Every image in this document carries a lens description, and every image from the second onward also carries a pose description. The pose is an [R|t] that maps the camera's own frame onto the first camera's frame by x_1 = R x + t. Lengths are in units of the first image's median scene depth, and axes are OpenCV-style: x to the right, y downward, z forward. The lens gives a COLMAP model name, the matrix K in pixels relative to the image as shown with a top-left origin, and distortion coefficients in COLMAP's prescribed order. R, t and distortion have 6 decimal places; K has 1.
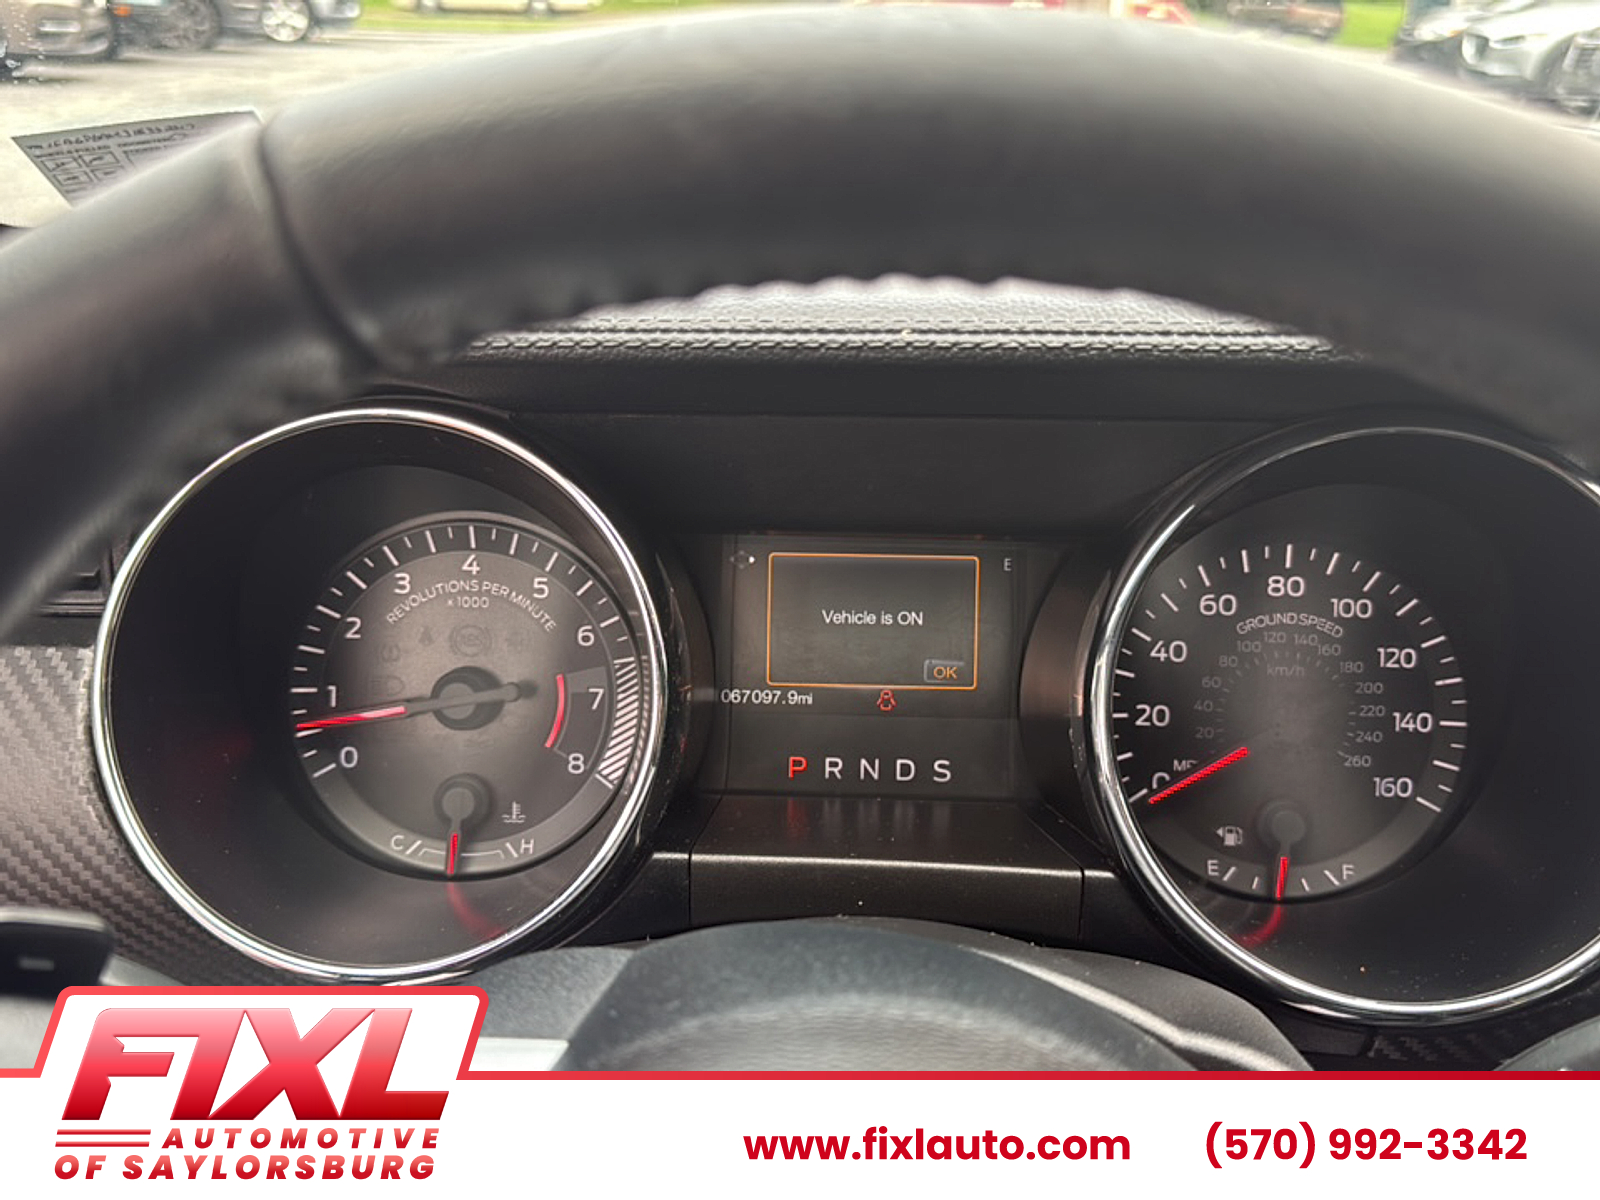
lens RADIAL K [[1464.8, 0, 797.3], [0, 1464.8, 607.1], [0, 0, 1]] dist [0.178197, -0.395308]
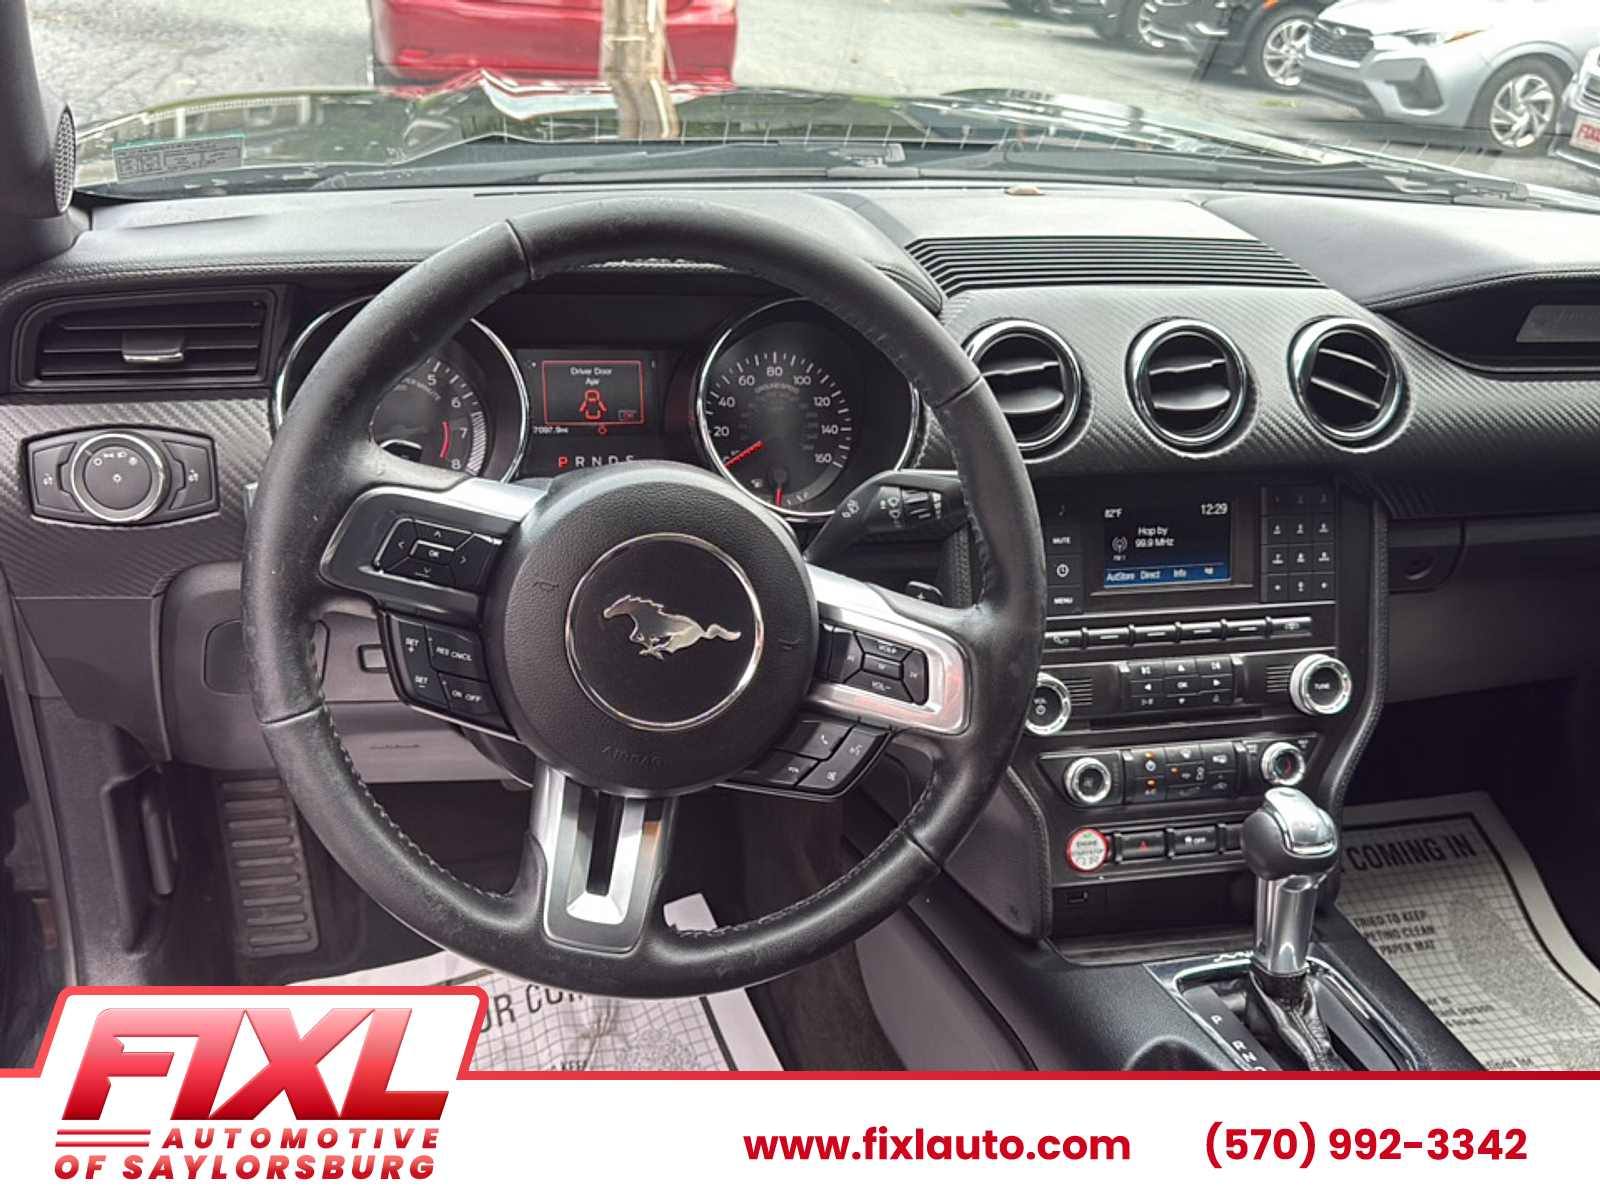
lens RADIAL K [[1464.8, 0, 797.3], [0, 1464.8, 607.1], [0, 0, 1]] dist [0.178197, -0.395308]
pose [[0.959689, -0.069468, 0.272346, -0.275353], [0.049423, 0.995586, 0.079789, 0.167093], [-0.276686, -0.063112, 0.958886, -1.188148]]
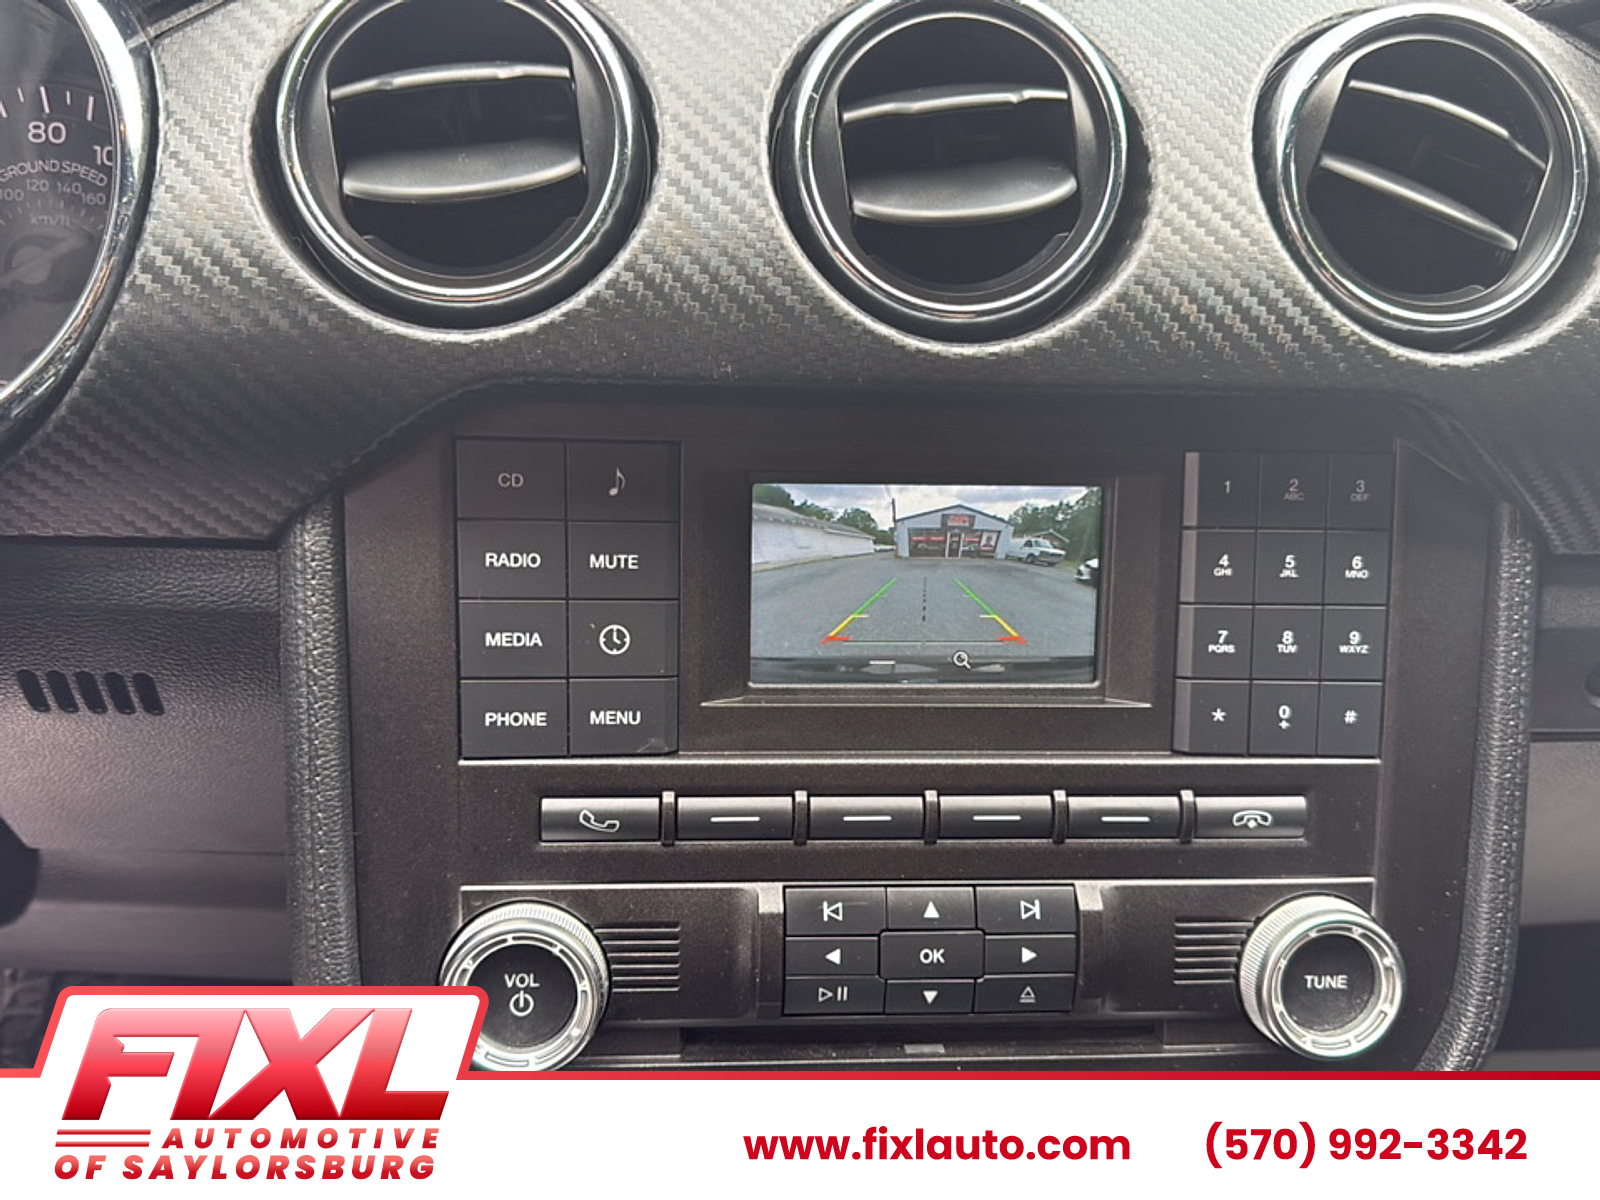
lens RADIAL K [[1500.1, 0, 802.8], [0, 1500.1, 612.1], [0, 0, 1]] dist [0.190476, -0.493659]
pose [[0.993979, -0.011145, 0.109006, 0.710414], [0.002708, 0.997009, 0.077244, 0.224762], [-0.109541, -0.076484, 0.991035, -0.064350]]
